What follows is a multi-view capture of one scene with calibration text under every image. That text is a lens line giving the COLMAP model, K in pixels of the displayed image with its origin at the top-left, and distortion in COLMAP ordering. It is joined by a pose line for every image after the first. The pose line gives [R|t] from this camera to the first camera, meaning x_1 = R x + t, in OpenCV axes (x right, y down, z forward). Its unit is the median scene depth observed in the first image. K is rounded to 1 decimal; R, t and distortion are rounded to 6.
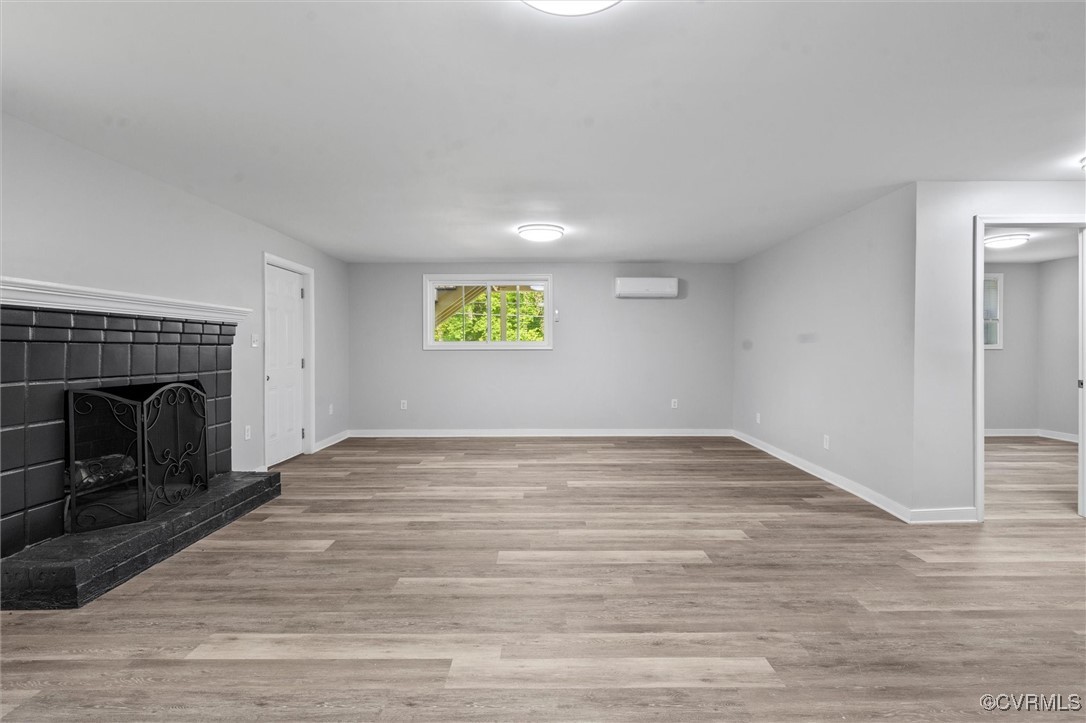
lens RADIAL K [[517.9, 0, 544.8], [0, 517.9, 334.1], [0, 0, 1]] dist [0.002263, 0.000087]
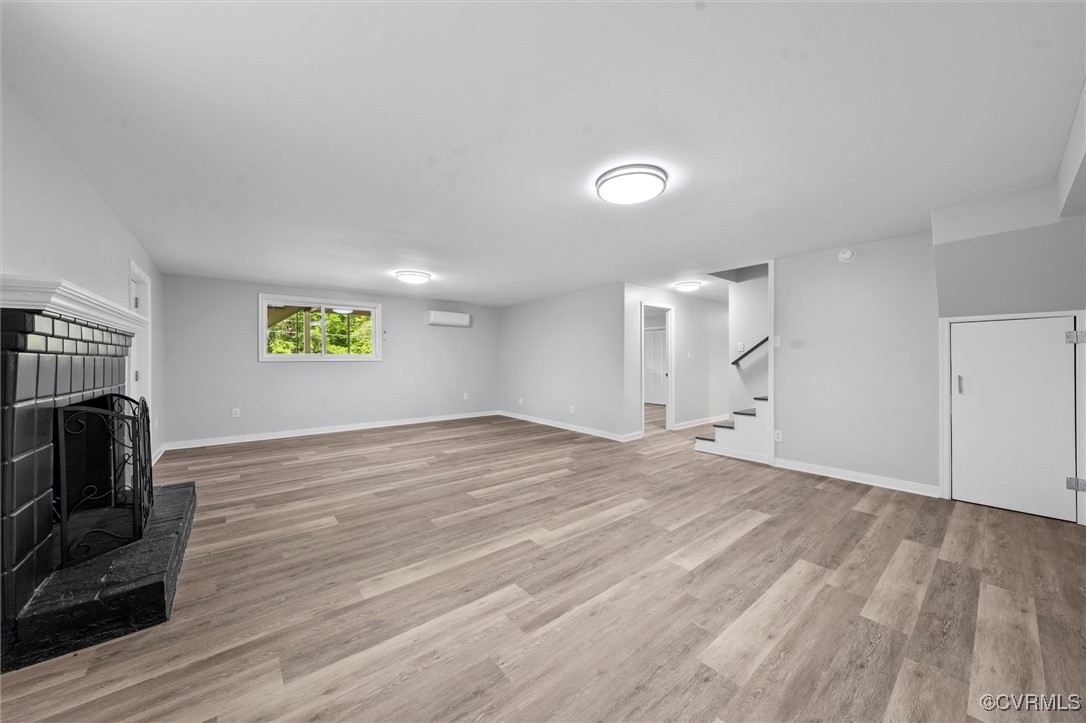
lens RADIAL K [[375.8, 0, 542.1], [0, 375.8, 354.8], [0, 0, 1]] dist [-0.000655, -0.000060]
pose [[0.784472, 0.009351, 0.620093, -0.598016], [-0.017485, 0.999822, 0.007042, -0.001371], [-0.619917, -0.016367, 0.784496, -0.003824]]
